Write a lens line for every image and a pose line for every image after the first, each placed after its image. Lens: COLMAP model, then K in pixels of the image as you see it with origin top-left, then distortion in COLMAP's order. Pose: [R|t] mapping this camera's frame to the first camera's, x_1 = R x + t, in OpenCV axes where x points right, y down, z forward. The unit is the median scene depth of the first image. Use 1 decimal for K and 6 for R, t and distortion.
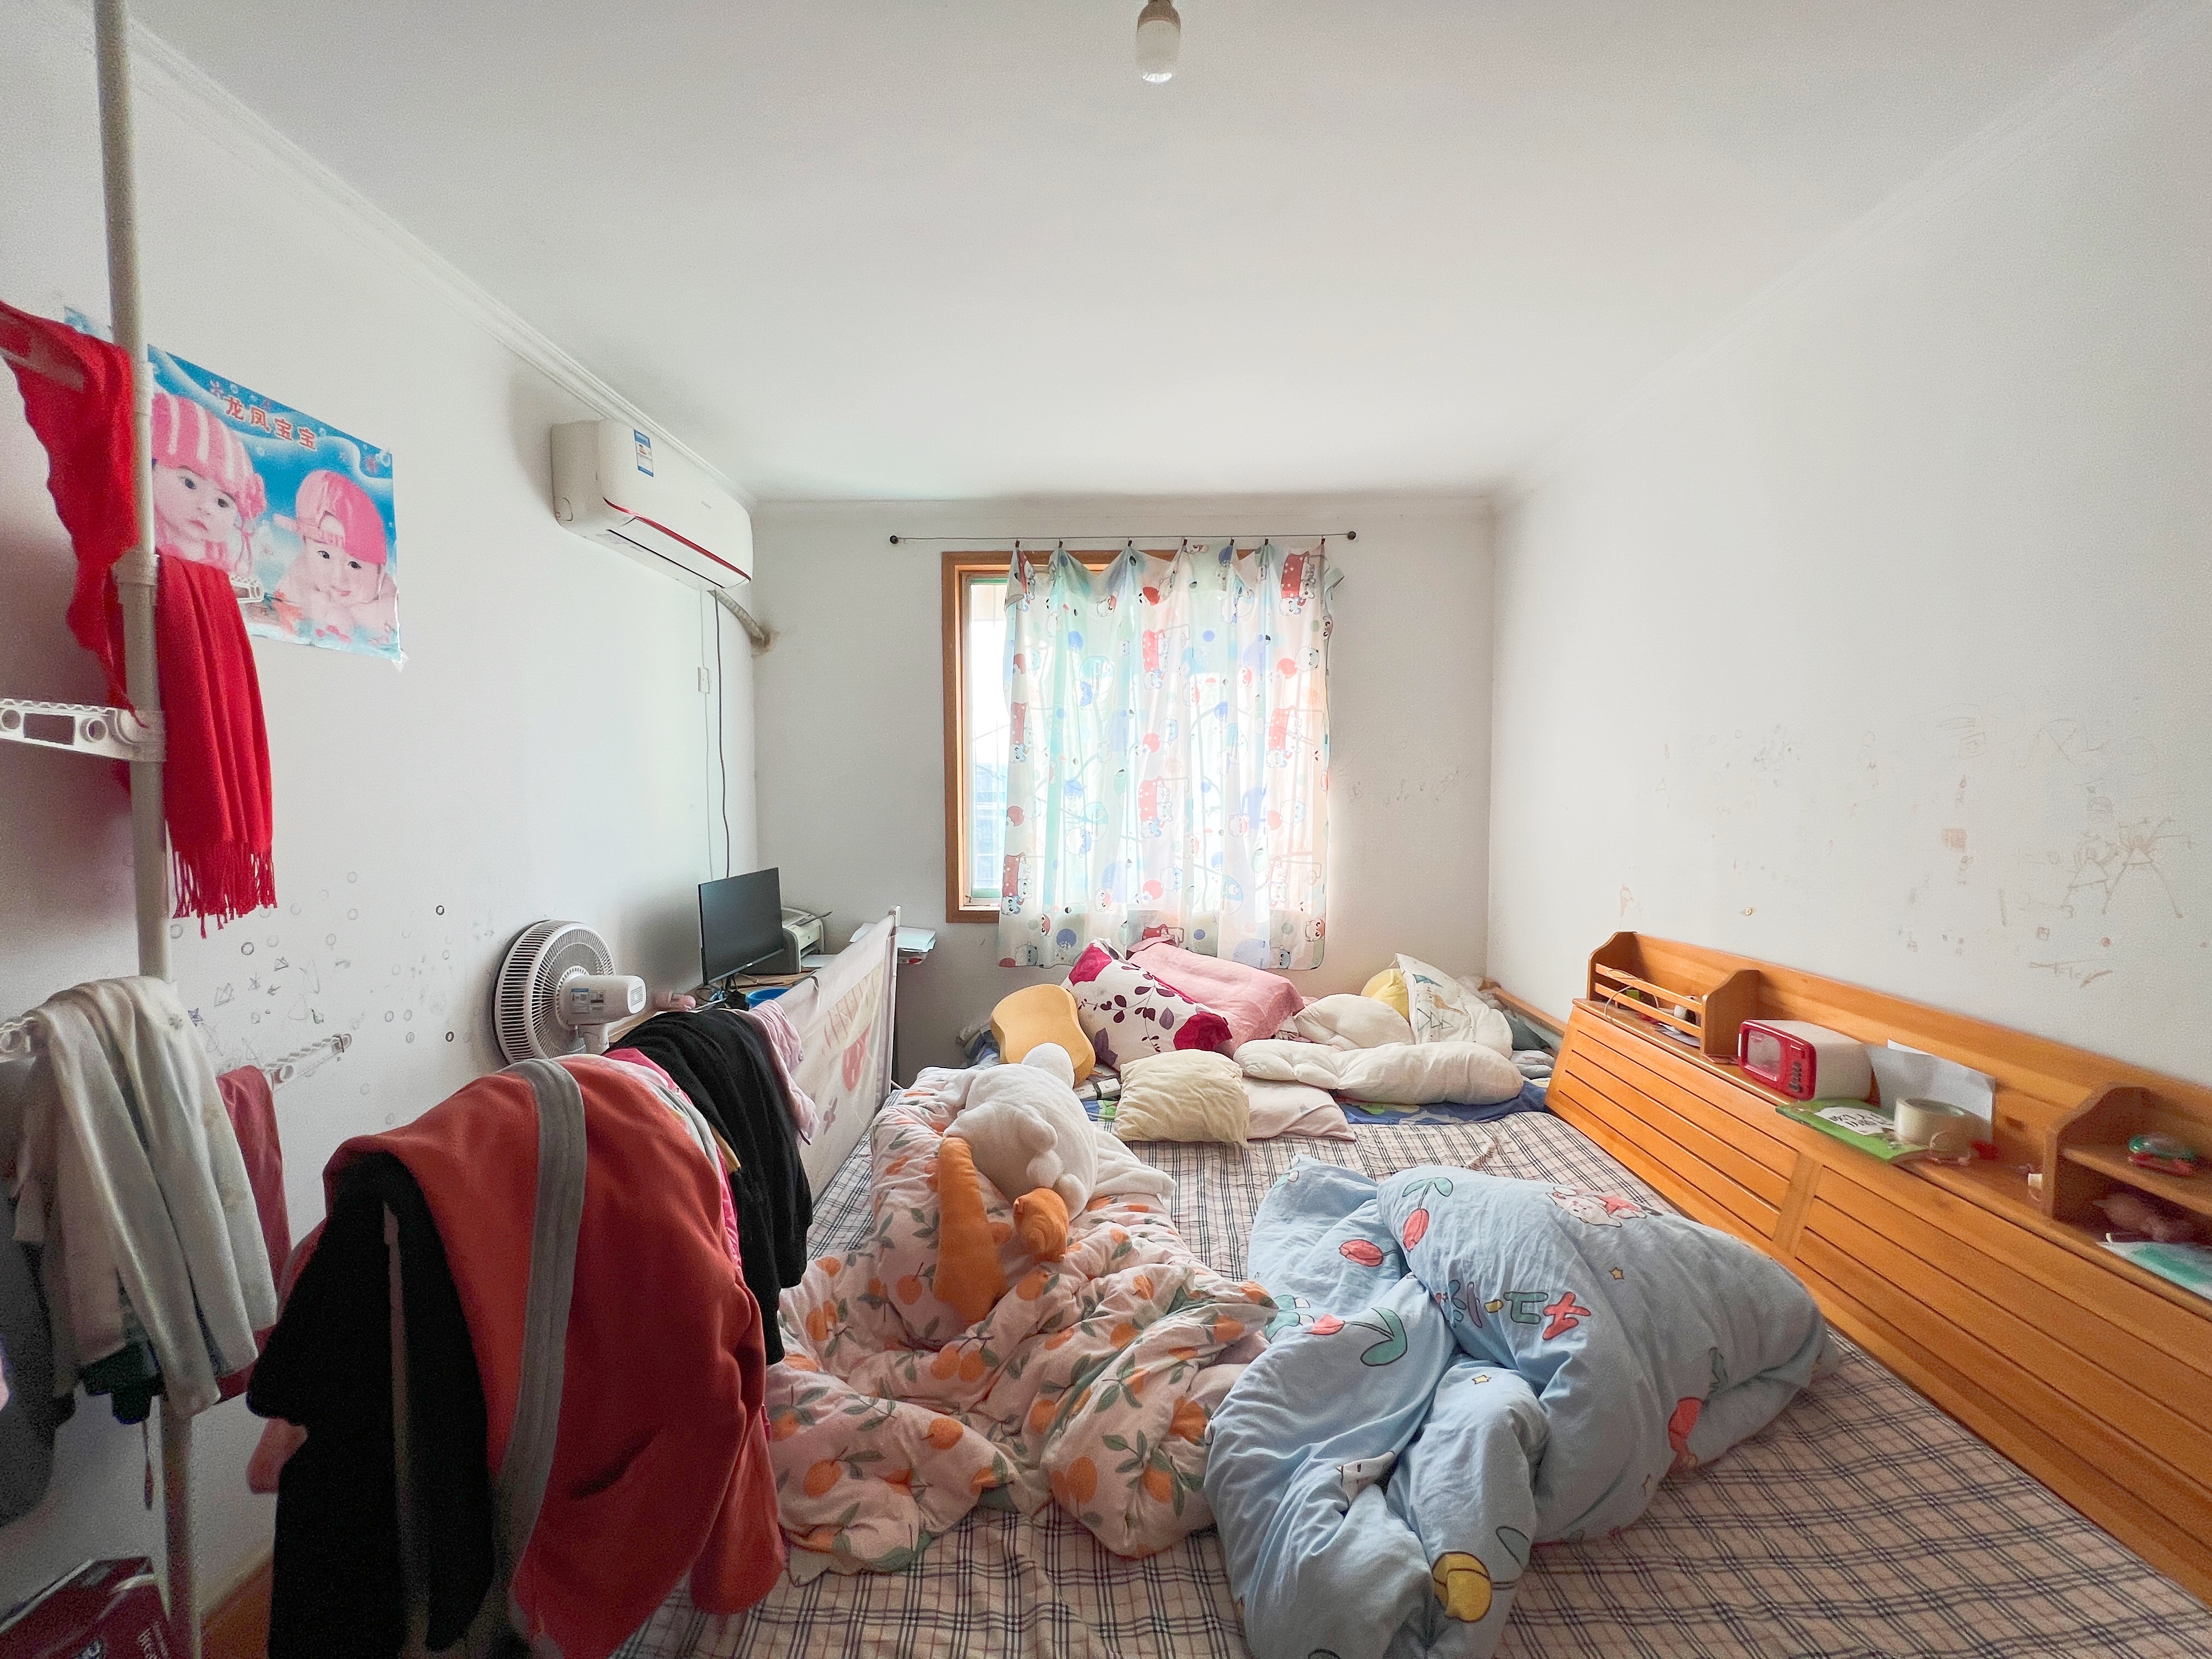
lens RADIAL K [[880.2, 0, 1106.0], [0, 880.2, 825.1], [0, 0, 1]] dist [0.000223, -0.000266]
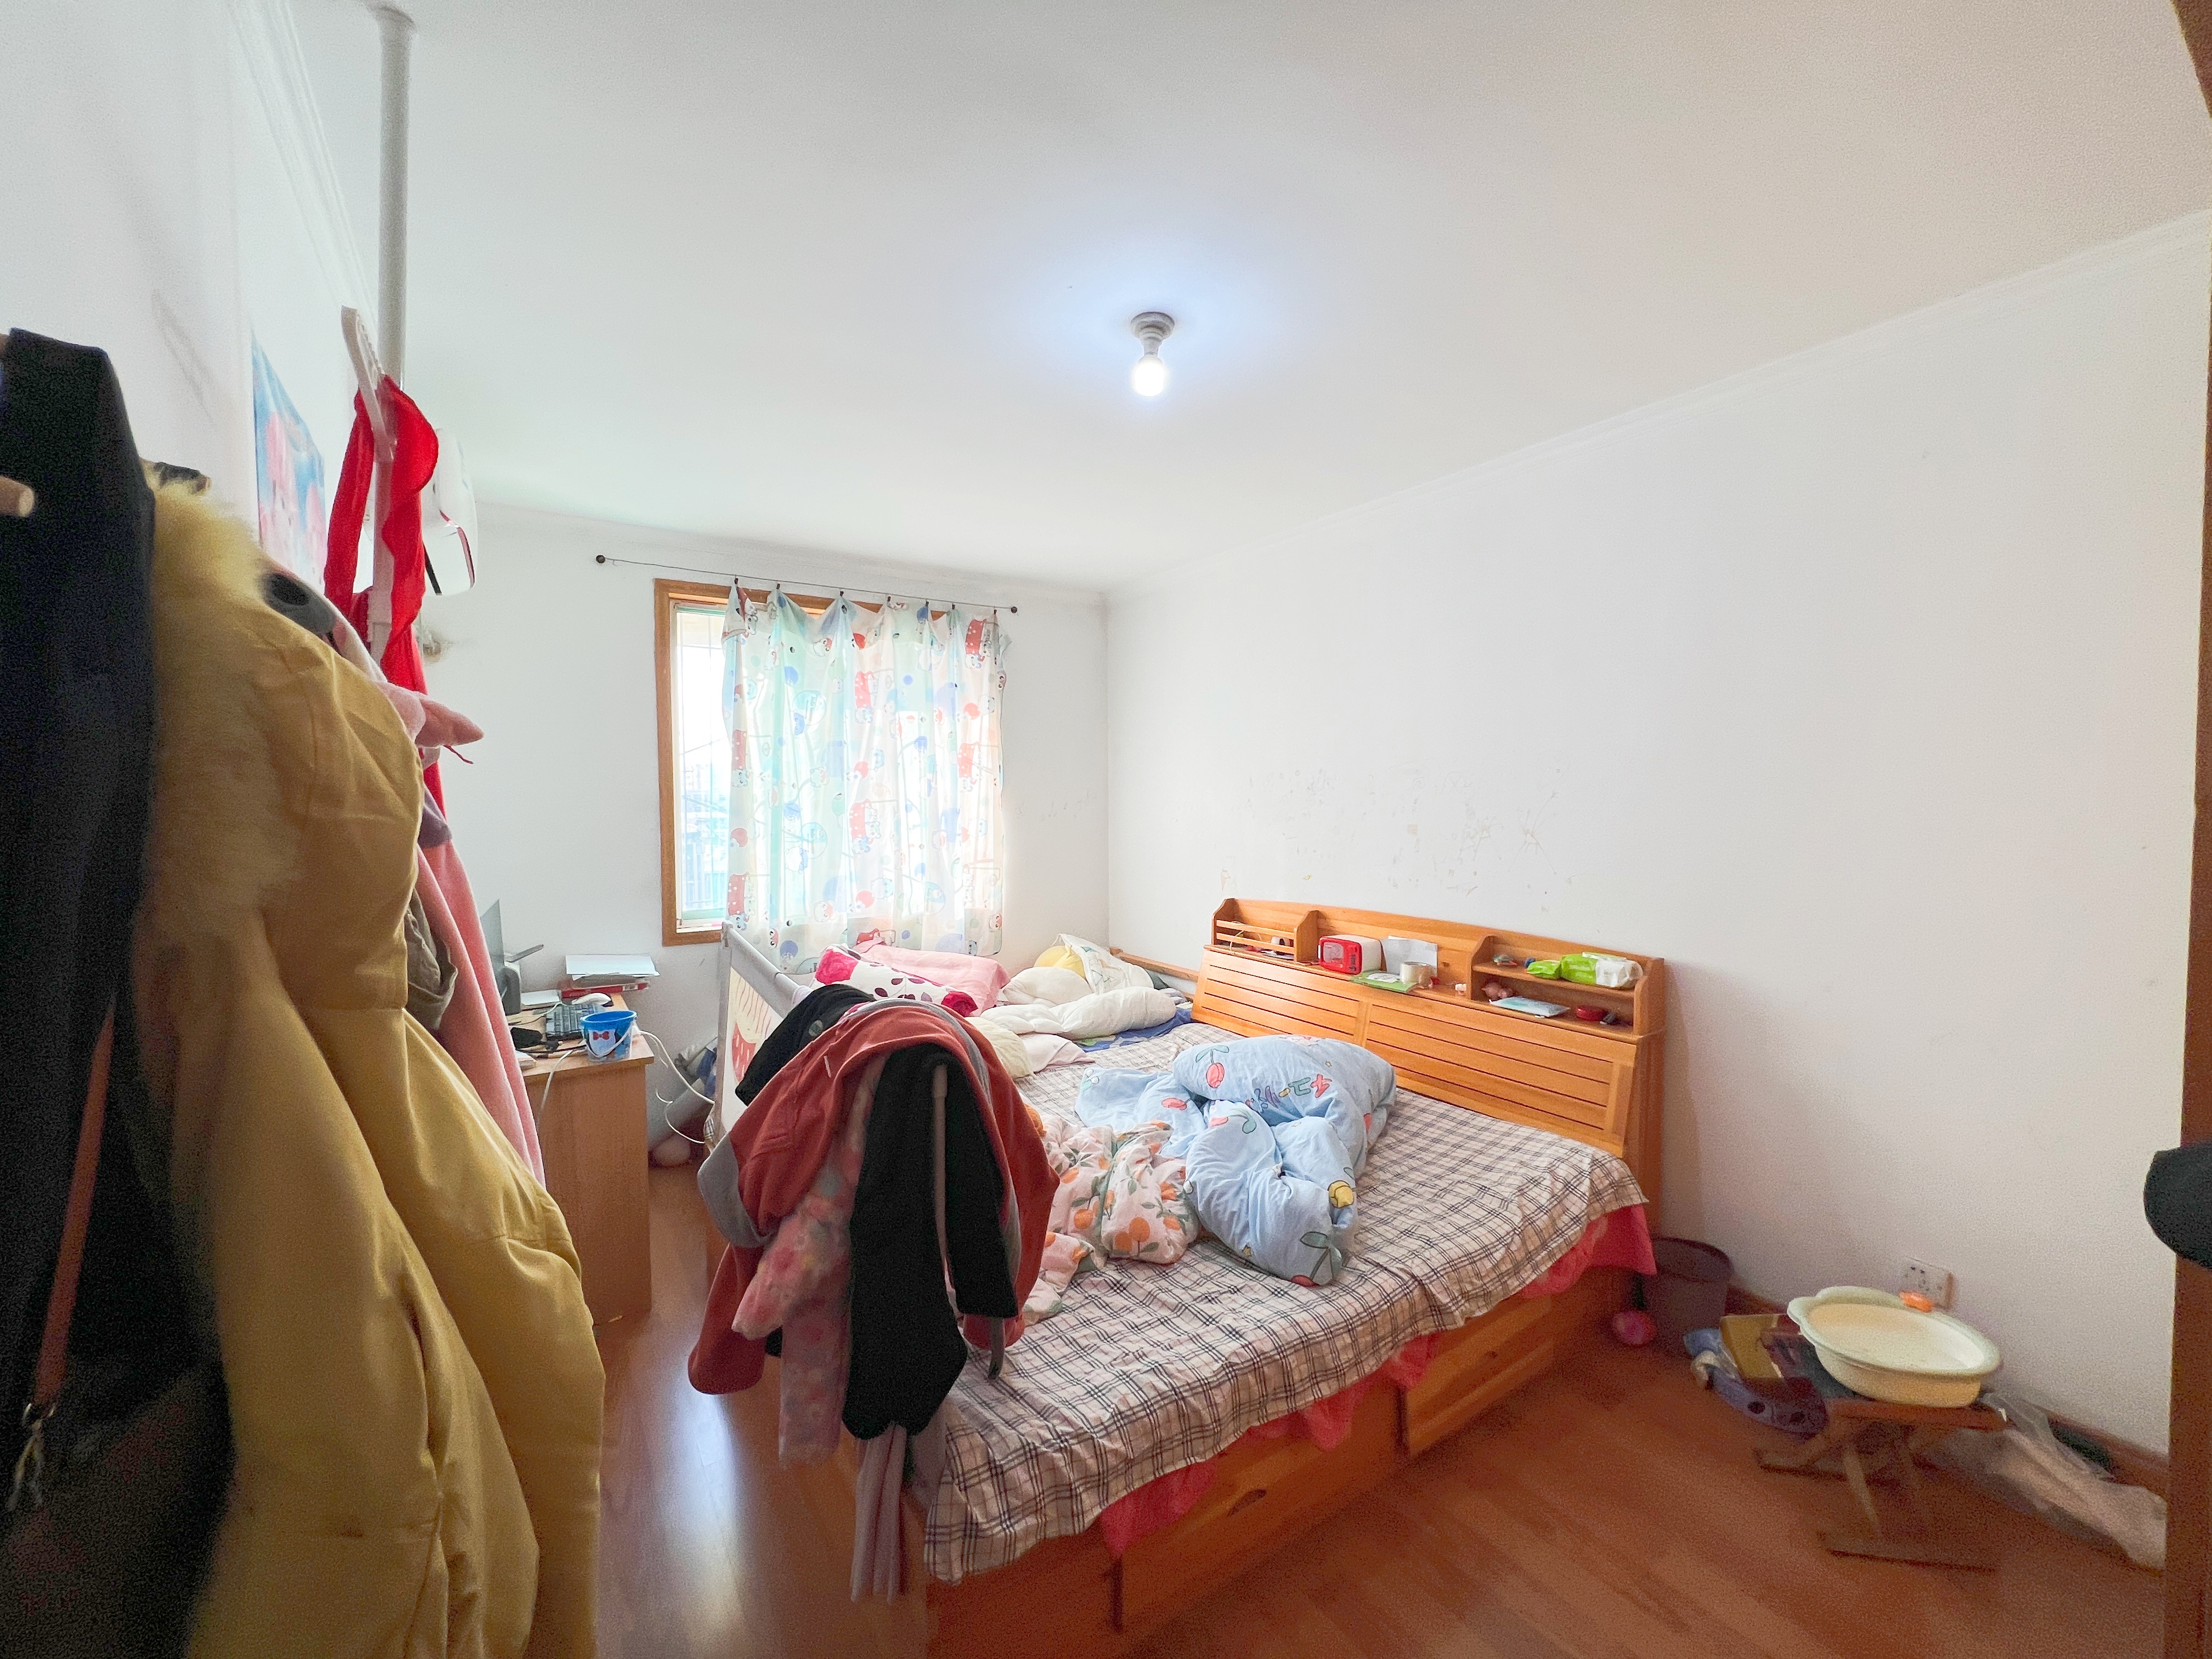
lens RADIAL K [[880.2, 0, 1106.0], [0, 880.2, 825.1], [0, 0, 1]] dist [0.000223, -0.000266]
pose [[0.825194, -0.021564, 0.564437, -0.338473], [0.034263, 0.999342, -0.011911, 0.002341], [-0.563809, 0.029168, 0.825390, -0.117551]]
